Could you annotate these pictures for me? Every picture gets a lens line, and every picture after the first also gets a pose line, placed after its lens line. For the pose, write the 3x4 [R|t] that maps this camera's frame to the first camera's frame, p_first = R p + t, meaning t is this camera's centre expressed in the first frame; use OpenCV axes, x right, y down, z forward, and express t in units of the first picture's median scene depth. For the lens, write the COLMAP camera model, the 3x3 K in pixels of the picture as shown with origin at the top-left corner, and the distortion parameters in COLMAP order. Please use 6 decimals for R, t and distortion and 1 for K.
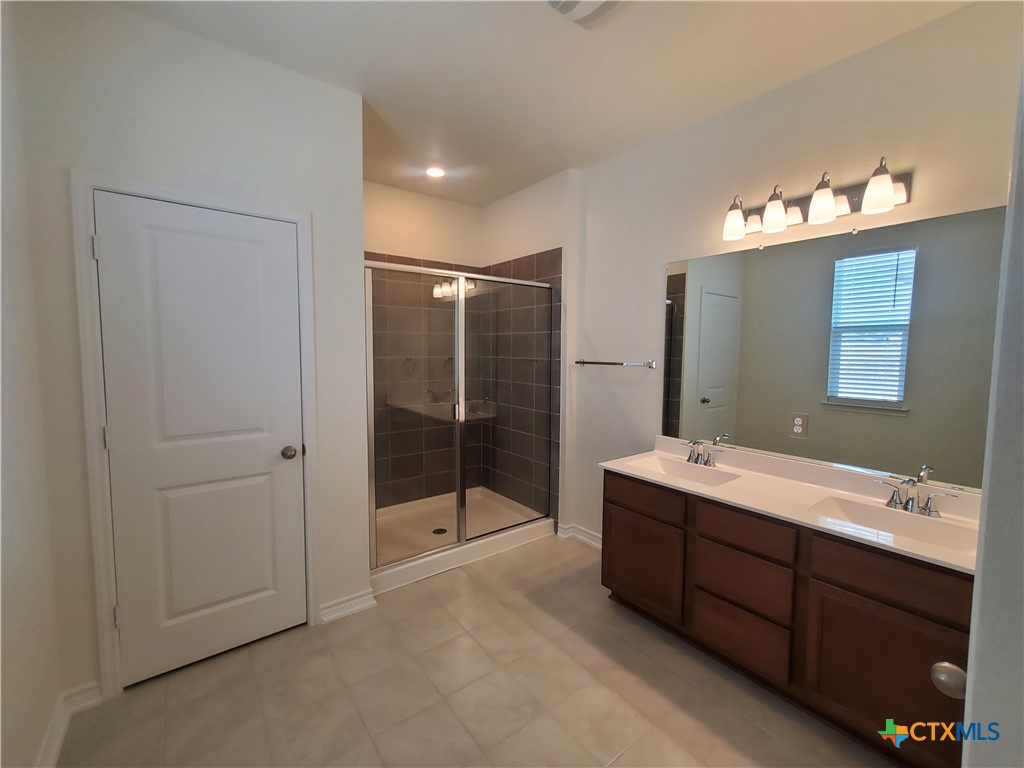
lens RADIAL K [[442.7, 0, 511.7], [0, 442.7, 379.4], [0, 0, 1]] dist [-0.002313, -0.000146]
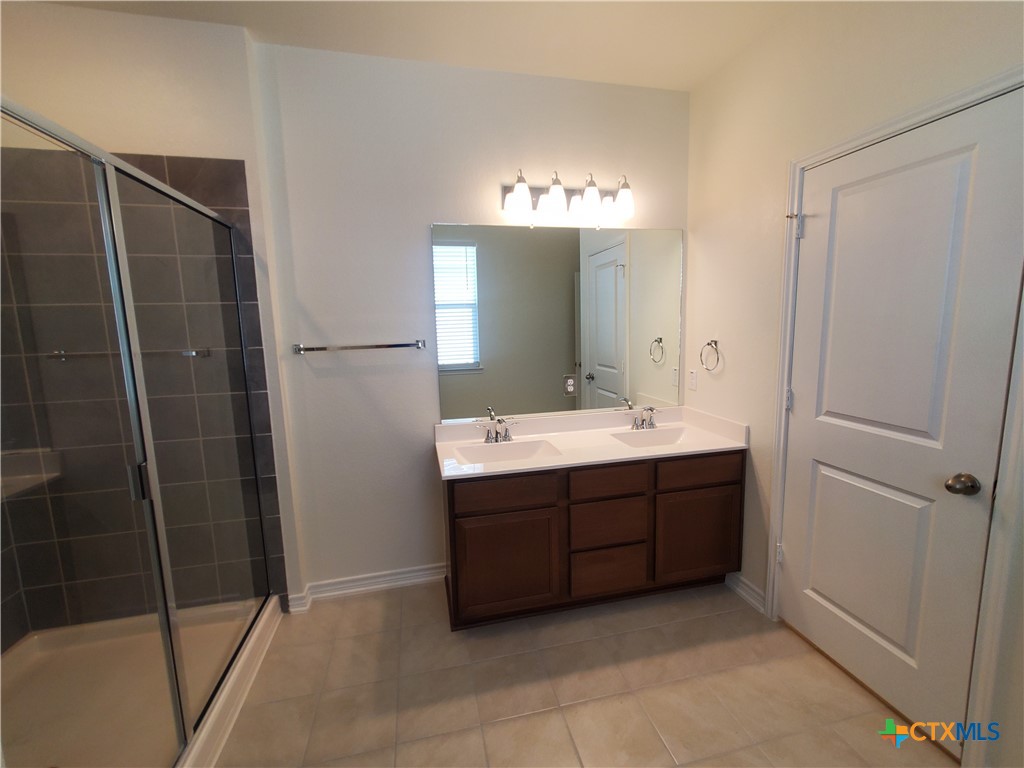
lens RADIAL K [[442.7, 0, 511.7], [0, 442.7, 379.4], [0, 0, 1]] dist [-0.002313, -0.000146]
pose [[0.404341, -0.131697, 0.905077, -0.352301], [0.090785, 0.990471, 0.103564, -0.035670], [-0.910091, 0.040292, 0.412444, 0.465909]]
